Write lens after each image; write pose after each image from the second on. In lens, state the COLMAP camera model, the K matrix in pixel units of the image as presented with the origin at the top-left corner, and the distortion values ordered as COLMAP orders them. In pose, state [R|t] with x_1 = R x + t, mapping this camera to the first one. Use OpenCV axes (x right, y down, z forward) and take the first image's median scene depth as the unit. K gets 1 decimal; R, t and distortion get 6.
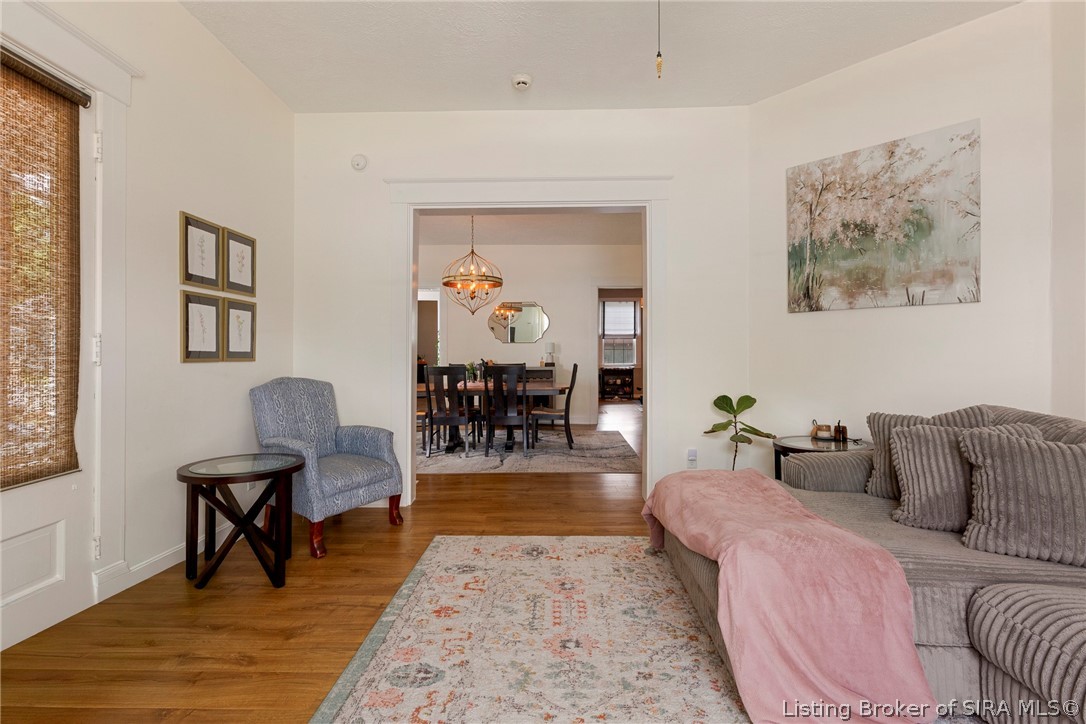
lens RADIAL K [[480.5, 0, 550.3], [0, 480.5, 372.0], [0, 0, 1]] dist [0.001669, 0.000327]
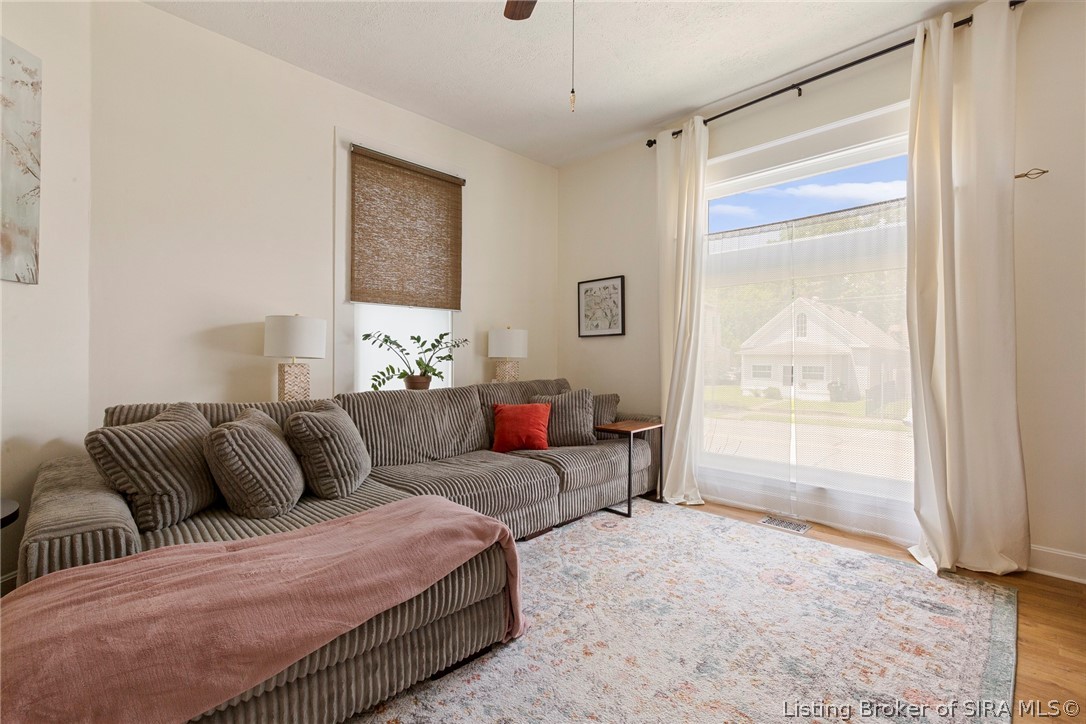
lens RADIAL K [[480.5, 0, 559.2], [0, 480.5, 349.3], [0, 0, 1]] dist [0.001669, 0.000327]
pose [[-0.744825, 0.011428, 0.667161, -0.321969], [0.021235, 0.999753, 0.006581, -0.026781], [-0.666921, 0.019069, -0.744884, 1.109390]]
